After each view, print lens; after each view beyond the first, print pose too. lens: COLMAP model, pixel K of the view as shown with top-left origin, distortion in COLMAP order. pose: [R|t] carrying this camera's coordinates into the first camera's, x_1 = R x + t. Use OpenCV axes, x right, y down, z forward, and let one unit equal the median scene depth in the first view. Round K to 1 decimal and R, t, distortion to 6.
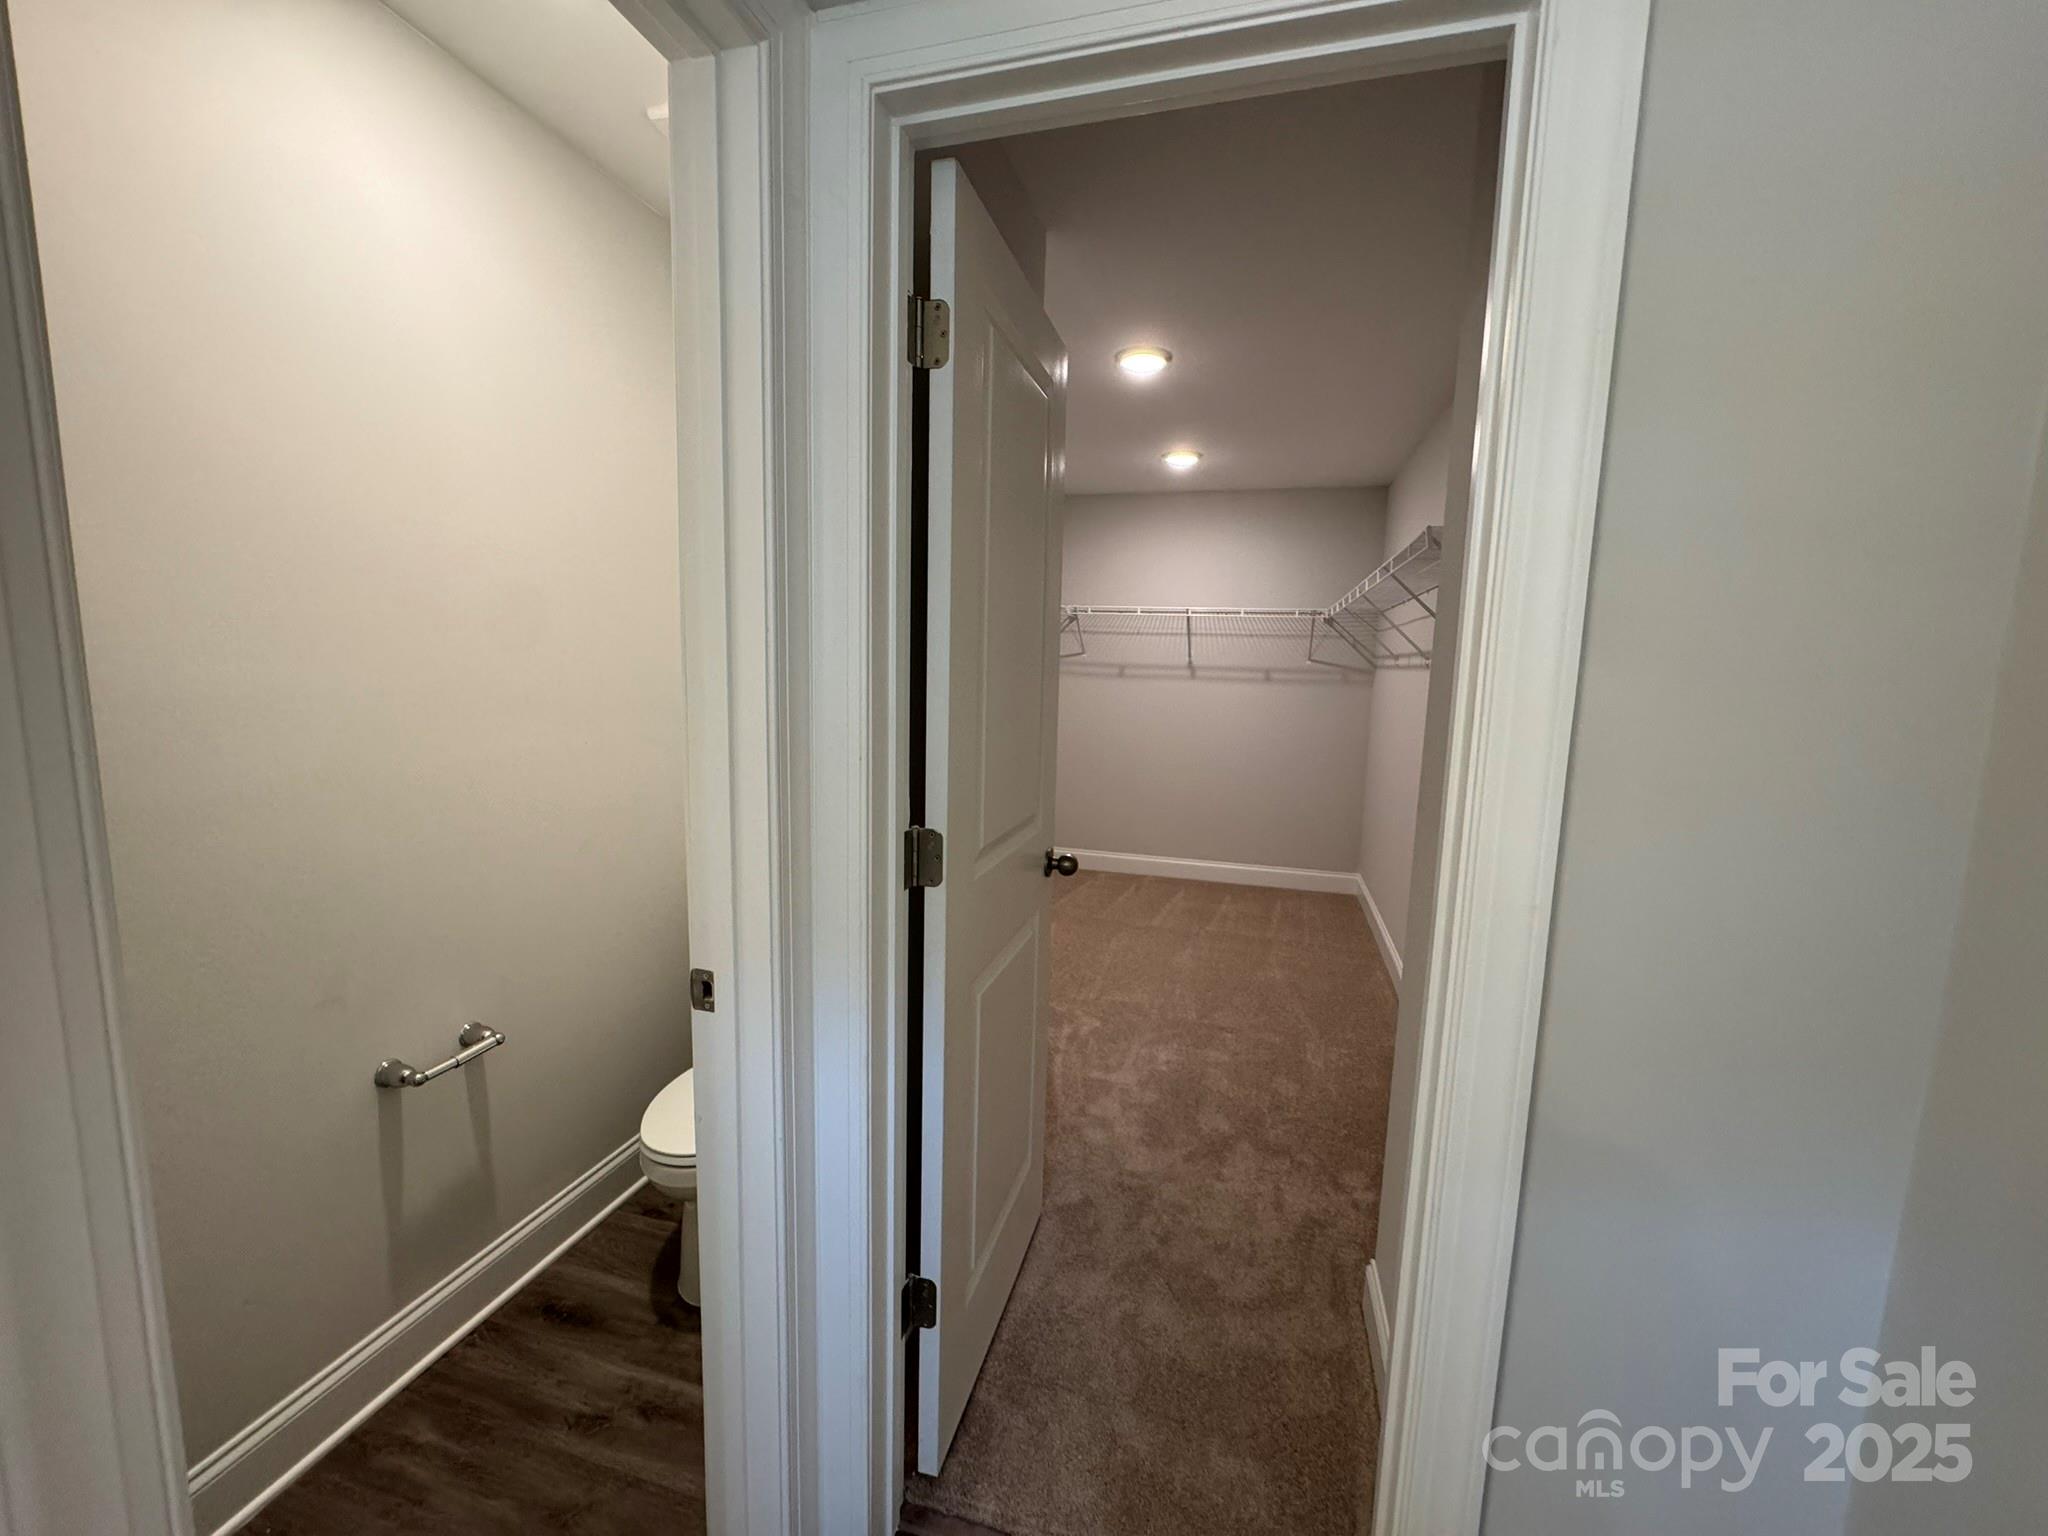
lens RADIAL K [[820.4, 0, 1029.4], [0, 820.4, 773.0], [0, 0, 1]] dist [0.001188, -0.000202]
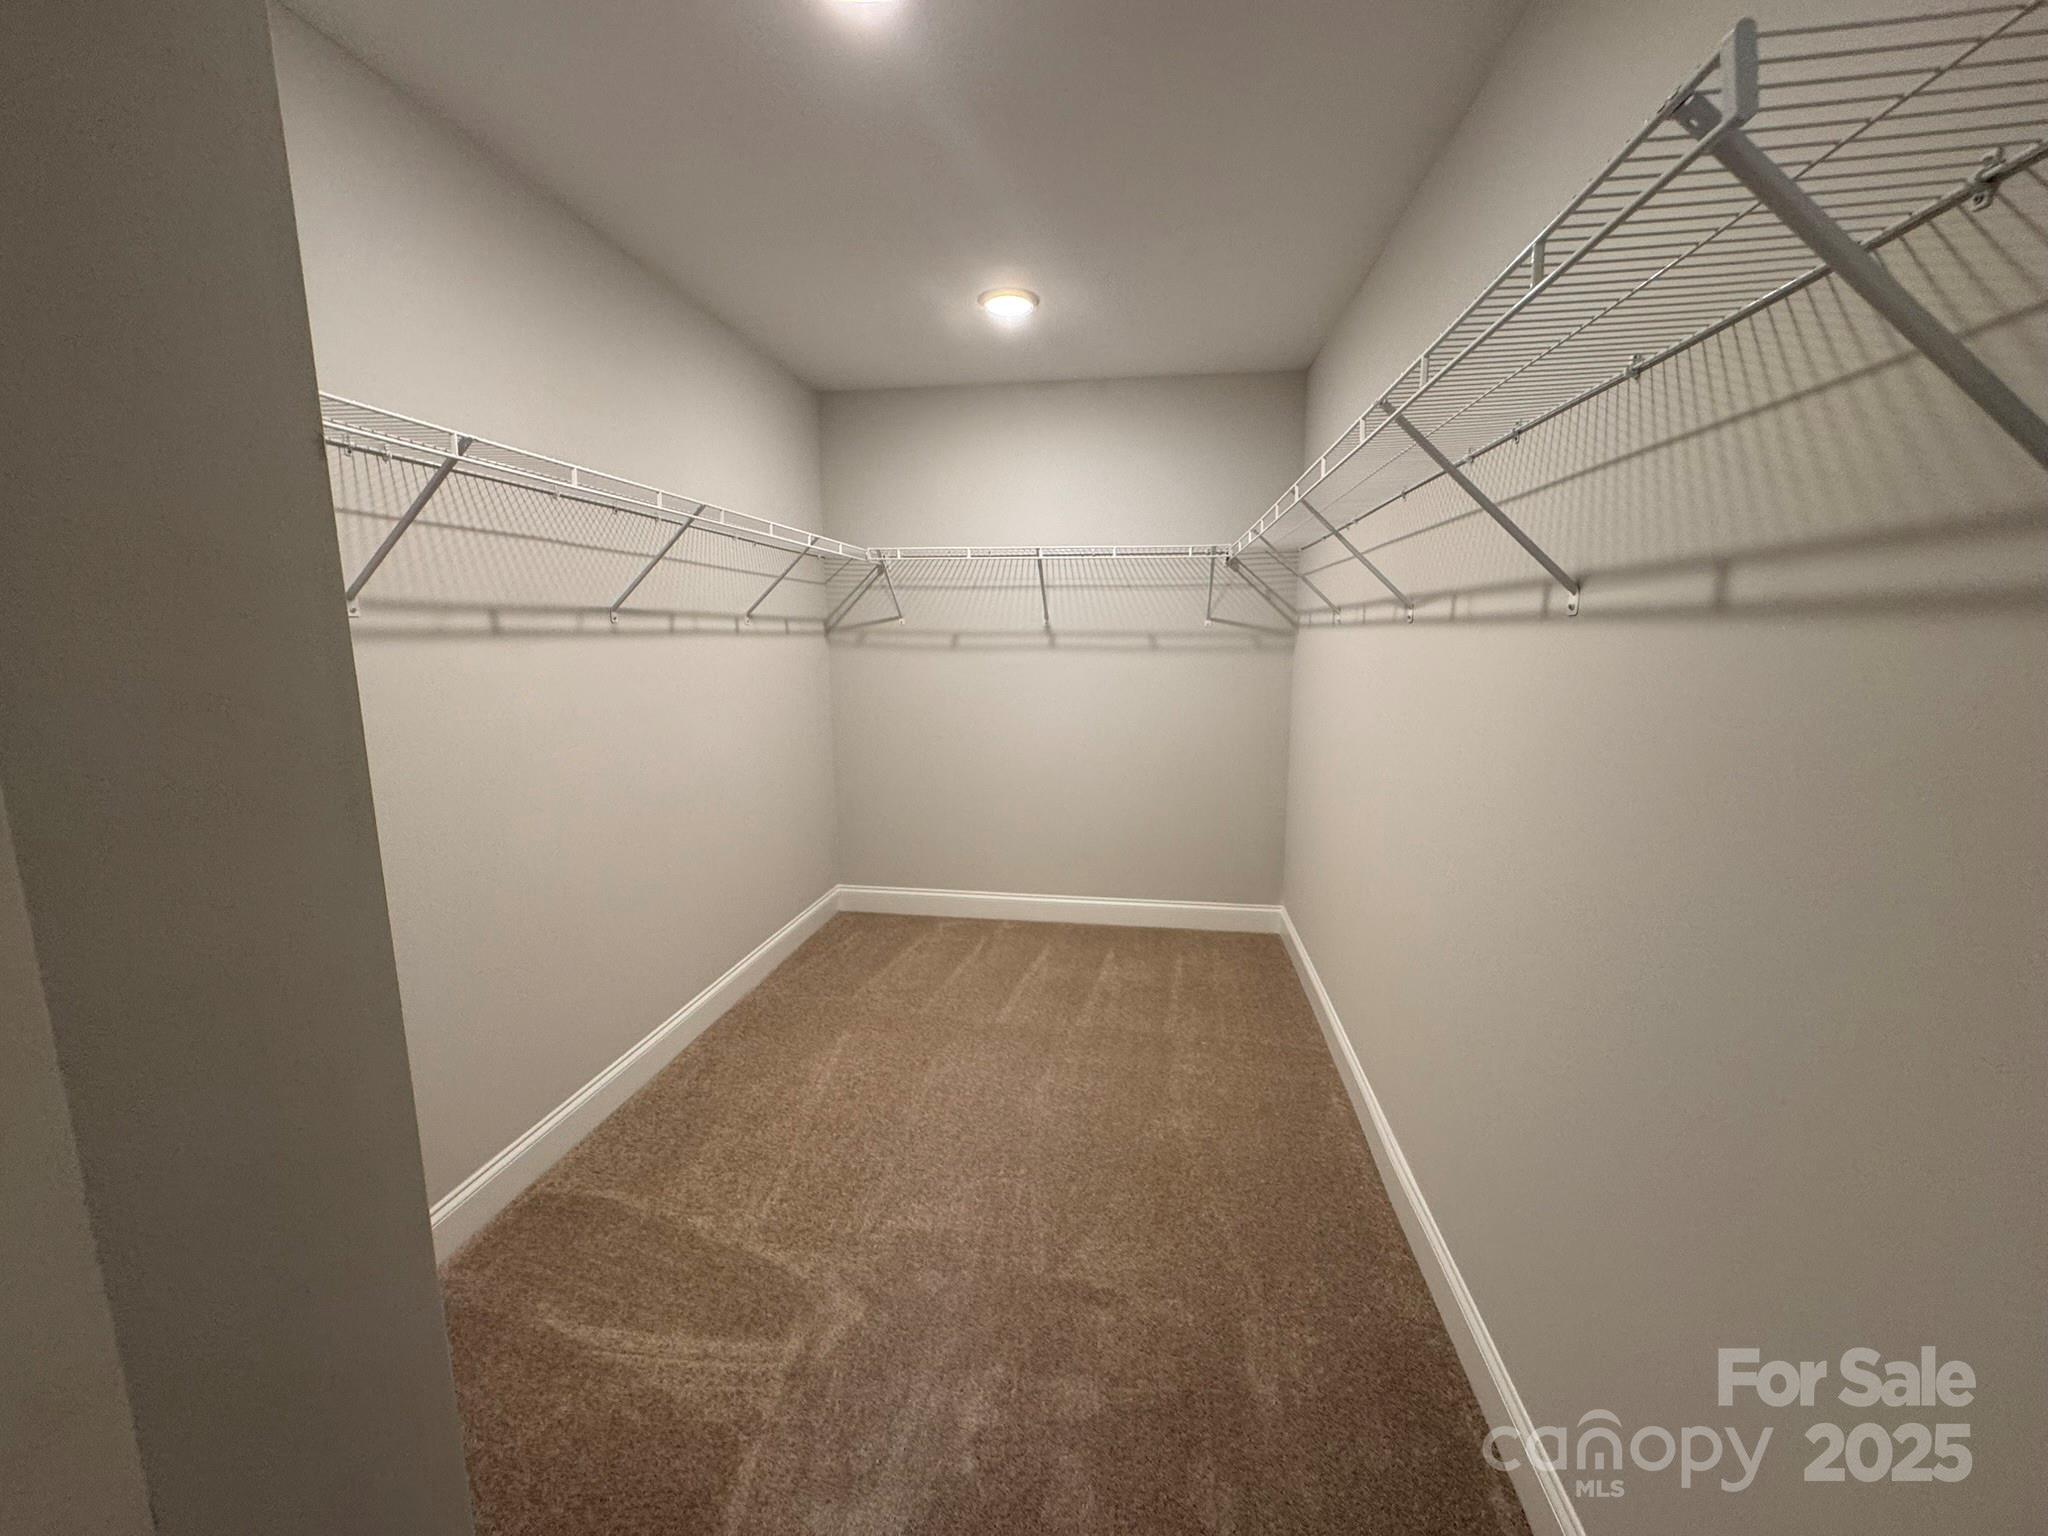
lens RADIAL K [[820.4, 0, 1020.3], [0, 820.4, 768.2], [0, 0, 1]] dist [0.001188, -0.000202]
pose [[0.992648, -0.045528, 0.112152, 0.091221], [0.042083, 0.998572, 0.032903, -0.037401], [-0.113490, -0.027941, 0.993146, 0.301575]]
